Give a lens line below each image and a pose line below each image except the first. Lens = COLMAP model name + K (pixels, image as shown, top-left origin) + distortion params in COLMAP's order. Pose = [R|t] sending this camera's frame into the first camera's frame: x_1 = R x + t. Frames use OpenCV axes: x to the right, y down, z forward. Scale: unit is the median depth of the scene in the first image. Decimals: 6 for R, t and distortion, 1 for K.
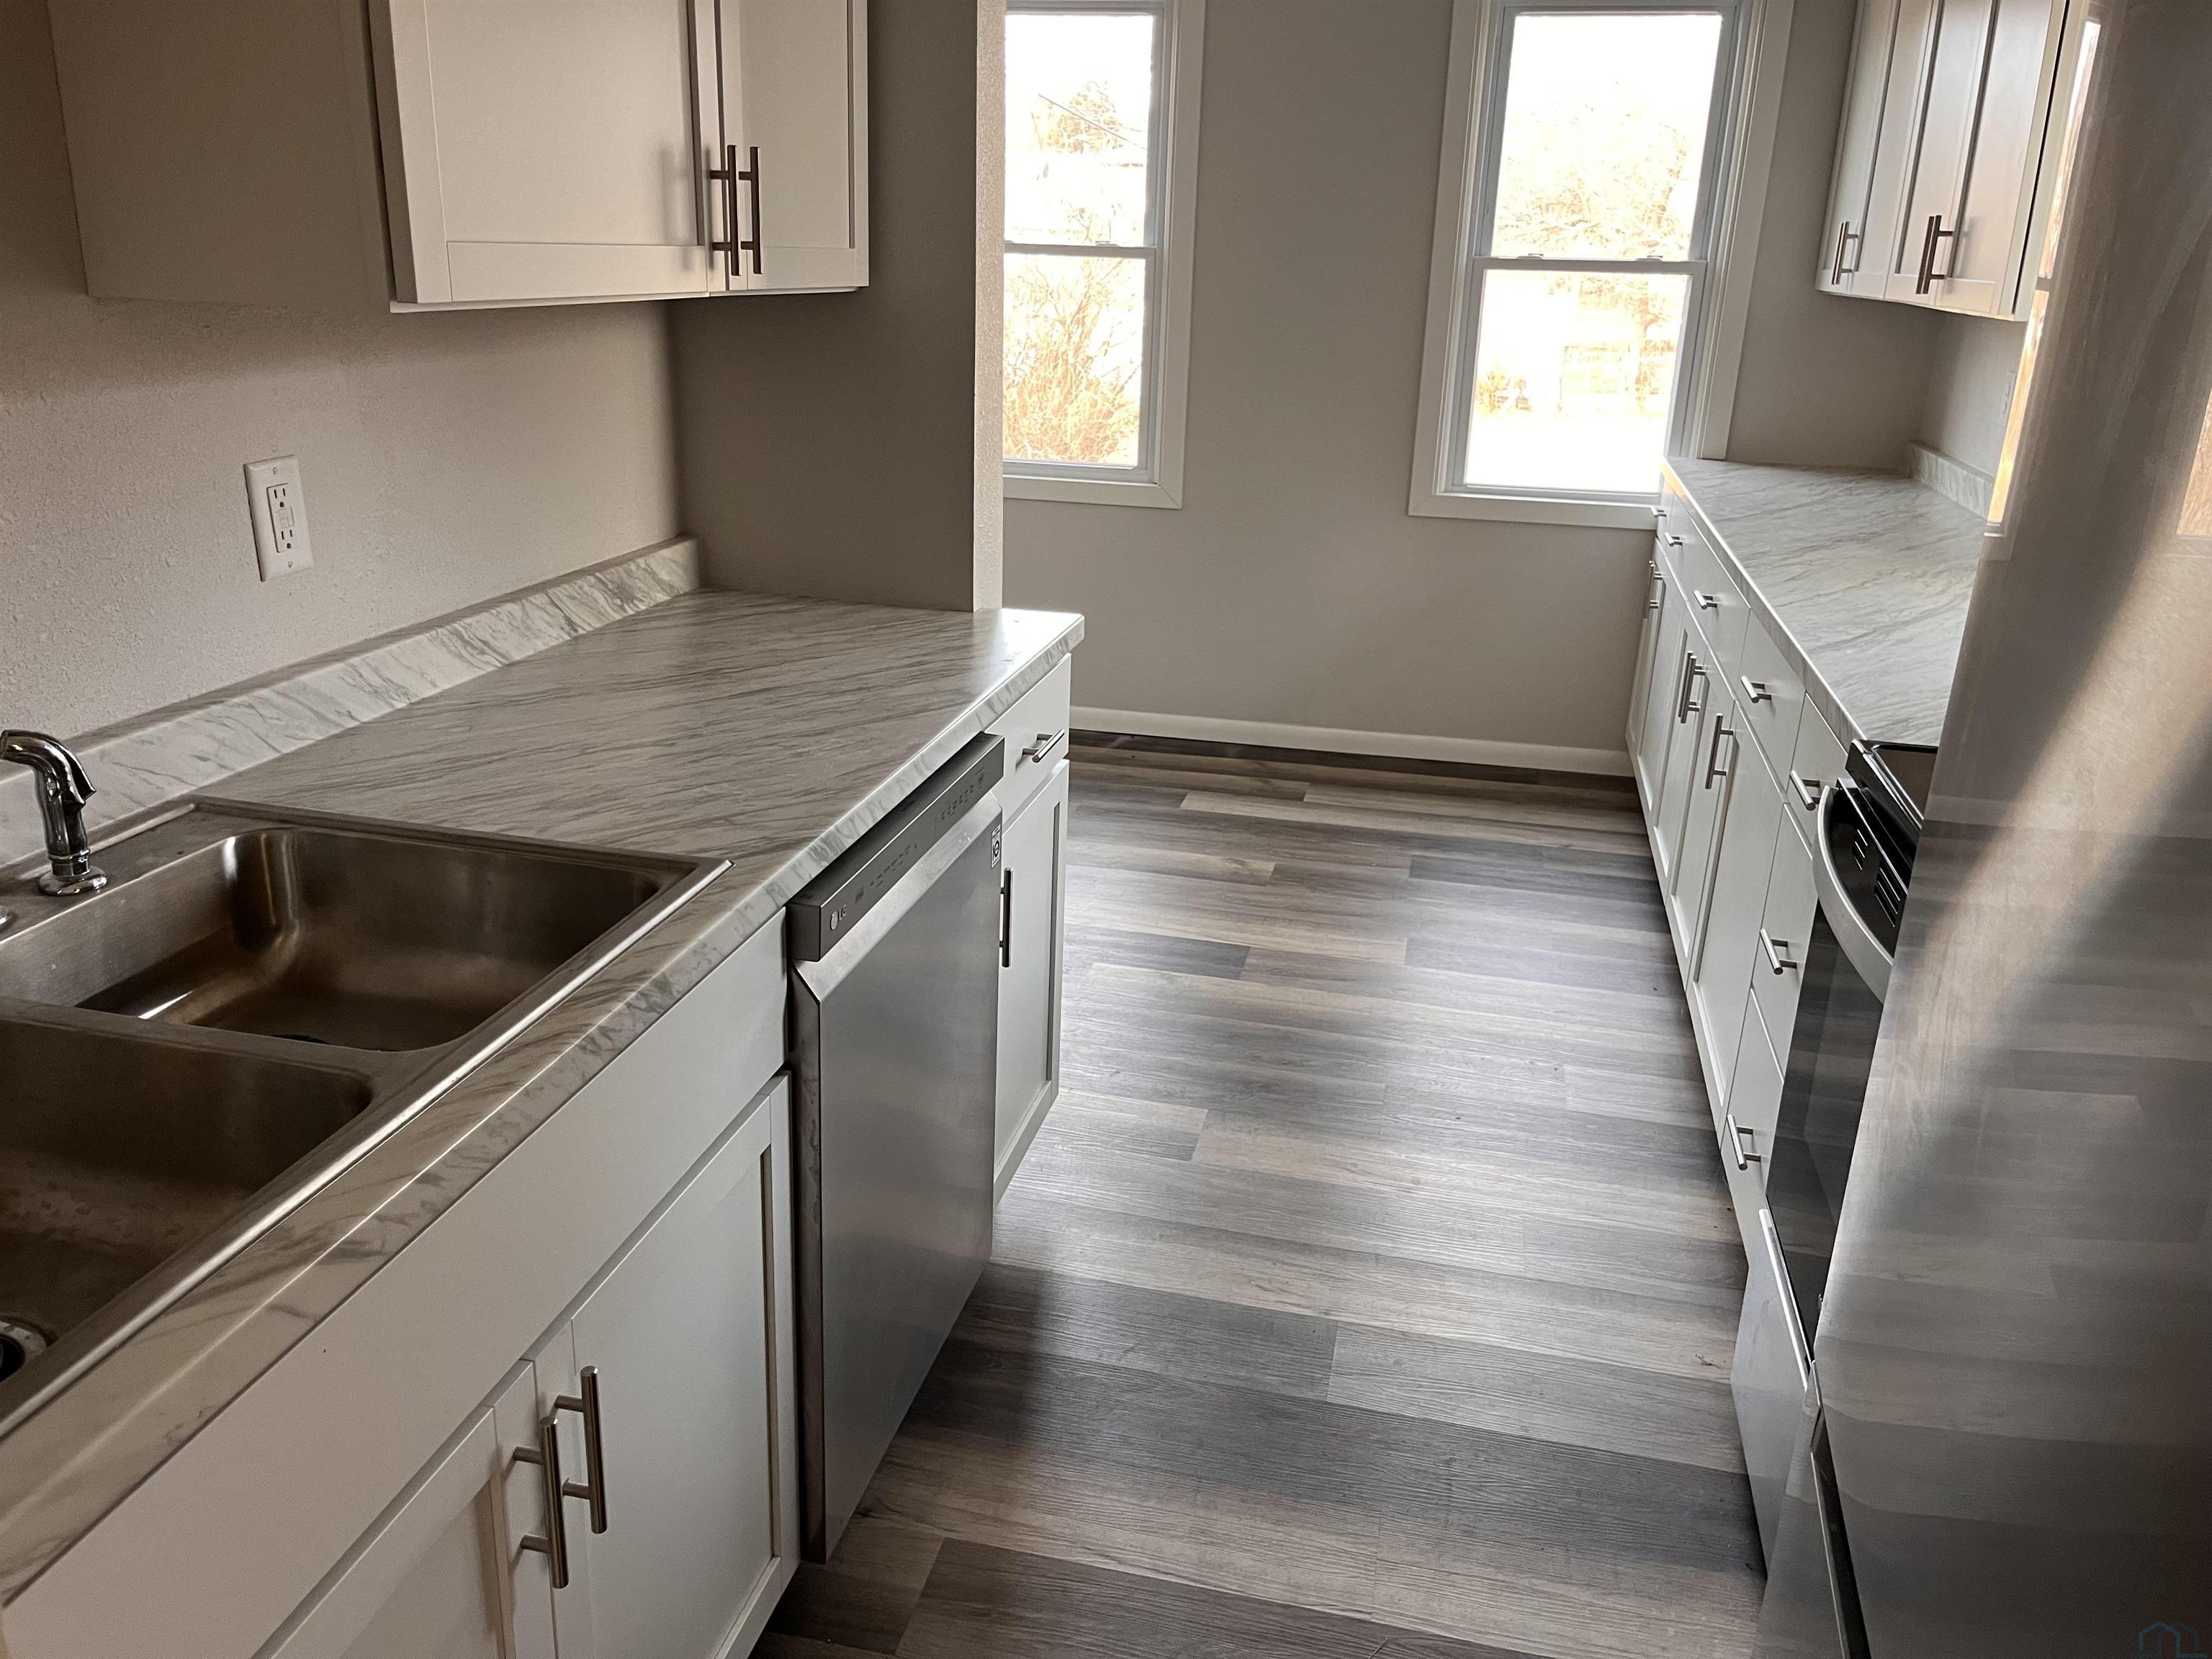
lens RADIAL K [[1684.7, 0, 1092.6], [0, 1684.7, 833.0], [0, 0, 1]] dist [0.073997, -0.106029]
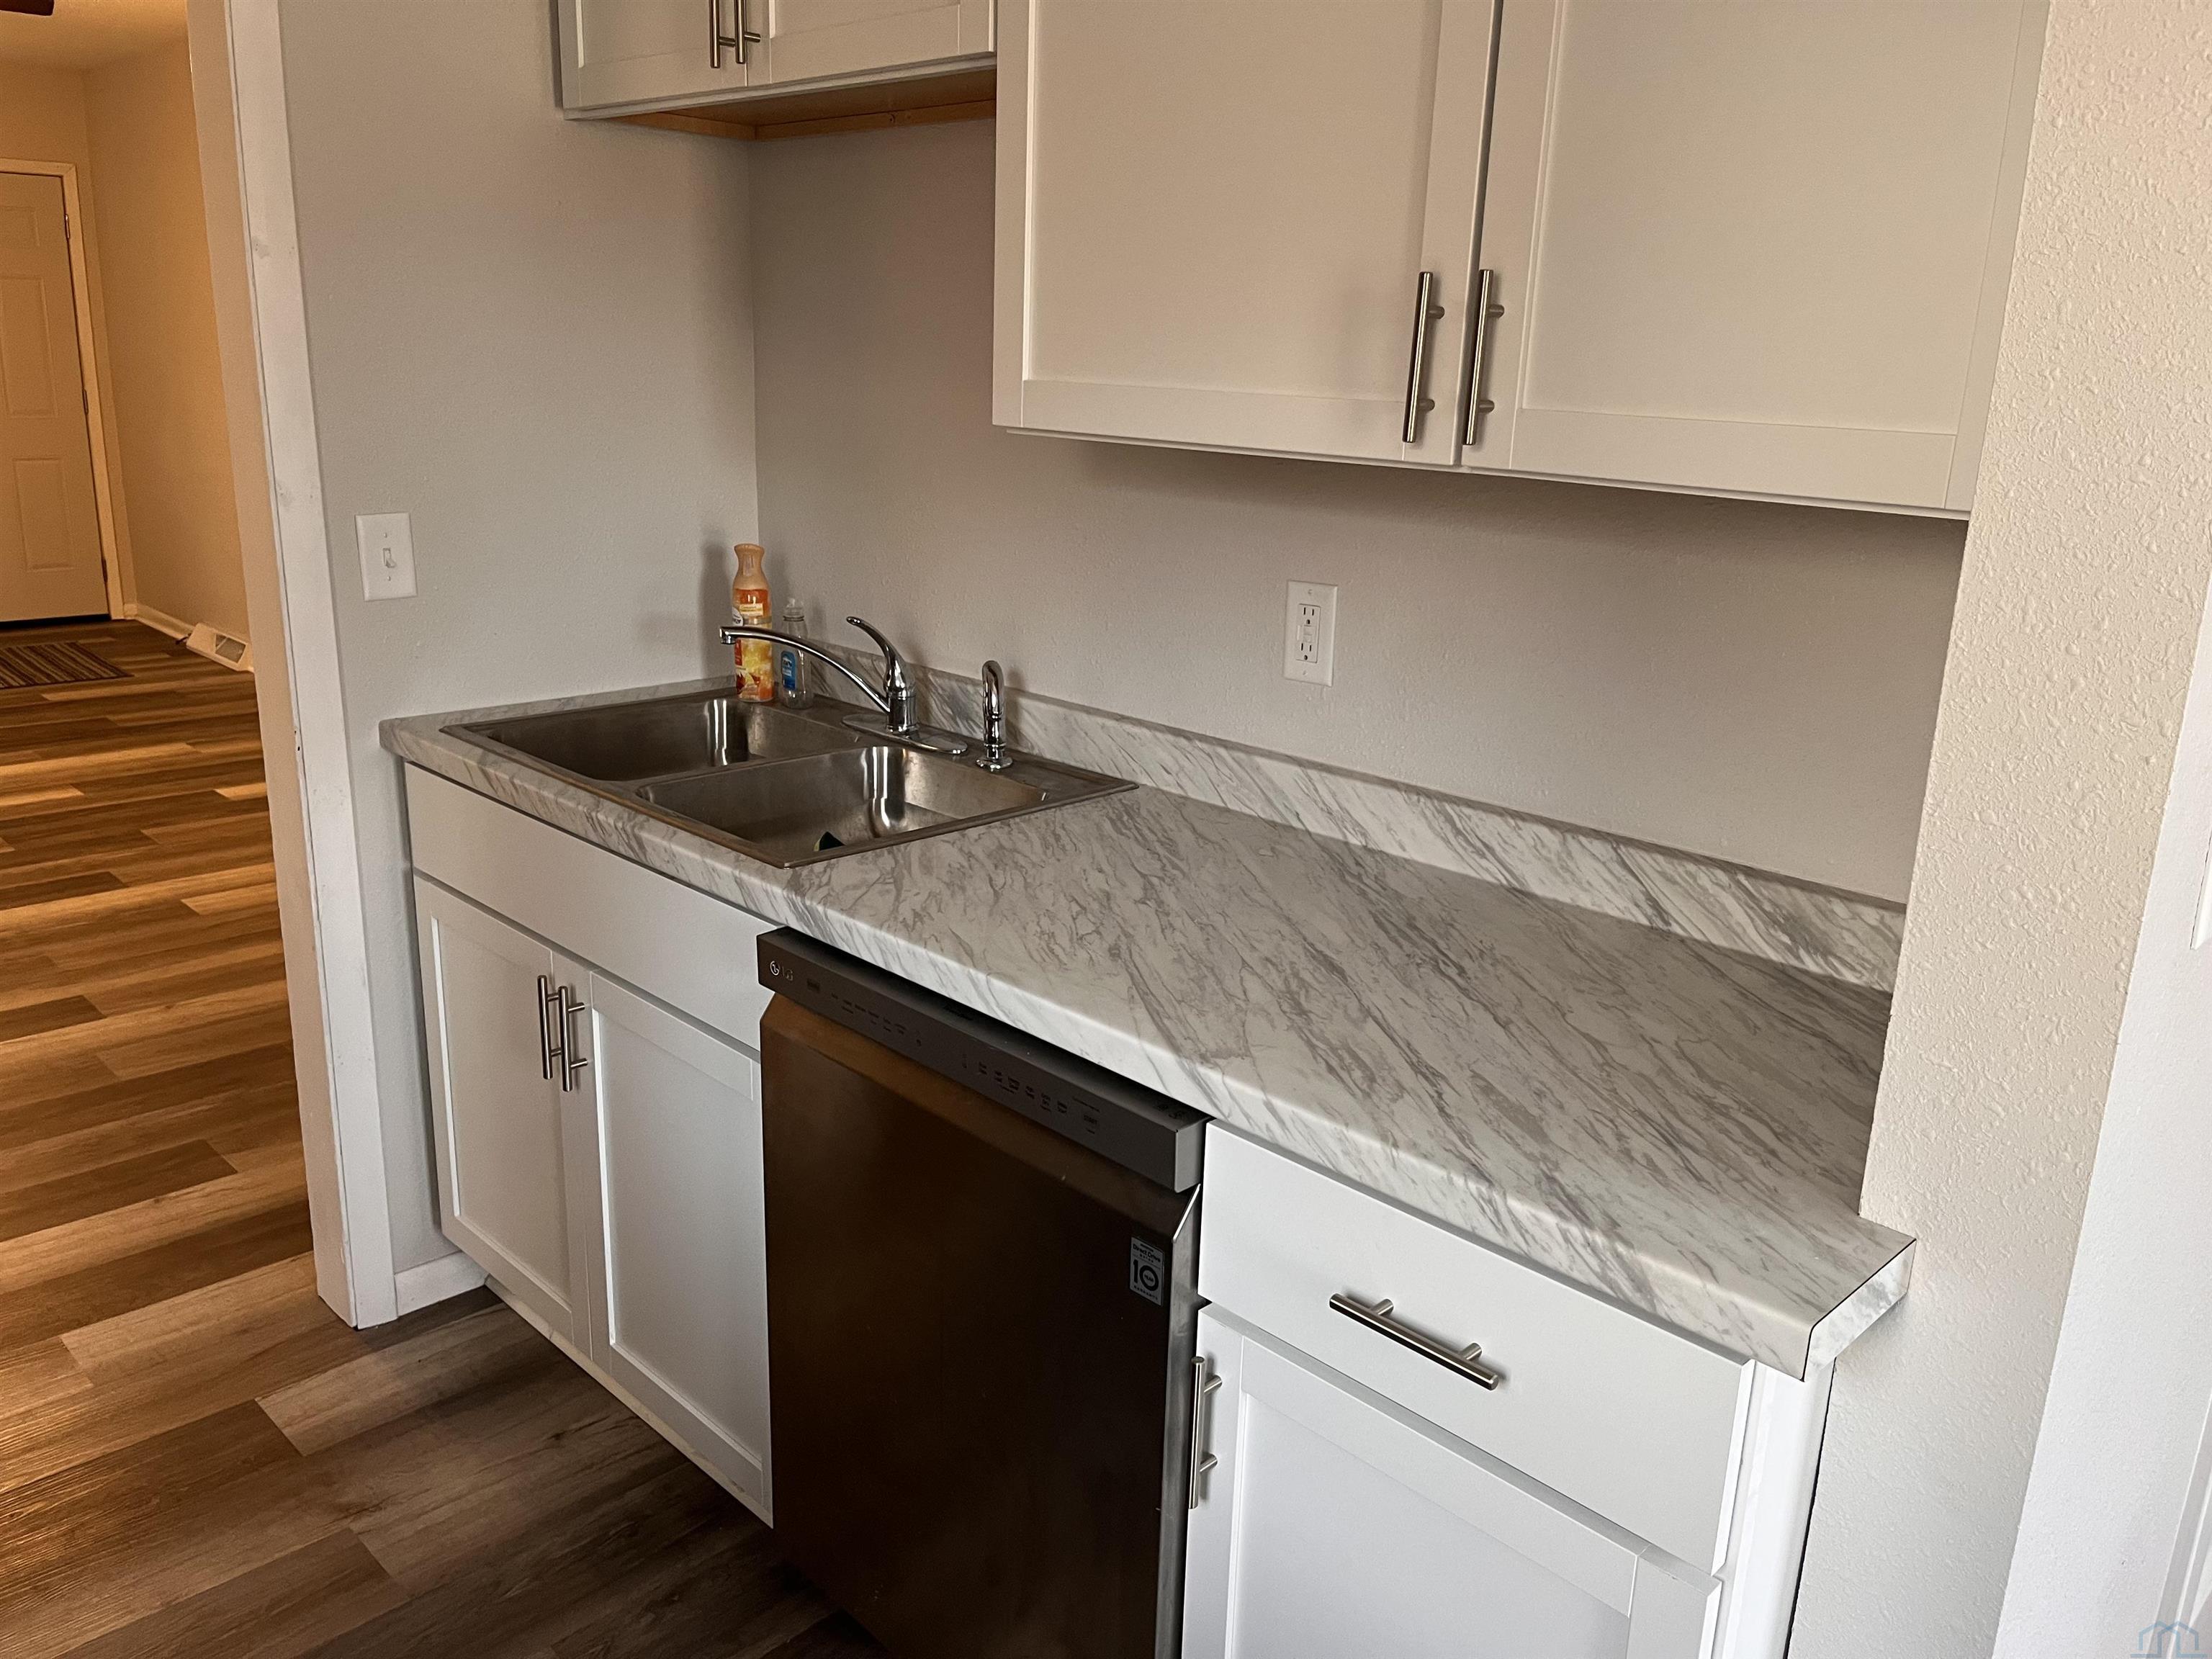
lens RADIAL K [[1684.7, 0, 1092.6], [0, 1684.7, 833.0], [0, 0, 1]] dist [0.073997, -0.106029]
pose [[-0.527910, 0.191476, -0.827435, 0.528021], [-0.328348, 0.852486, 0.406762, -0.449071], [0.783261, 0.486421, -0.387165, 1.287664]]
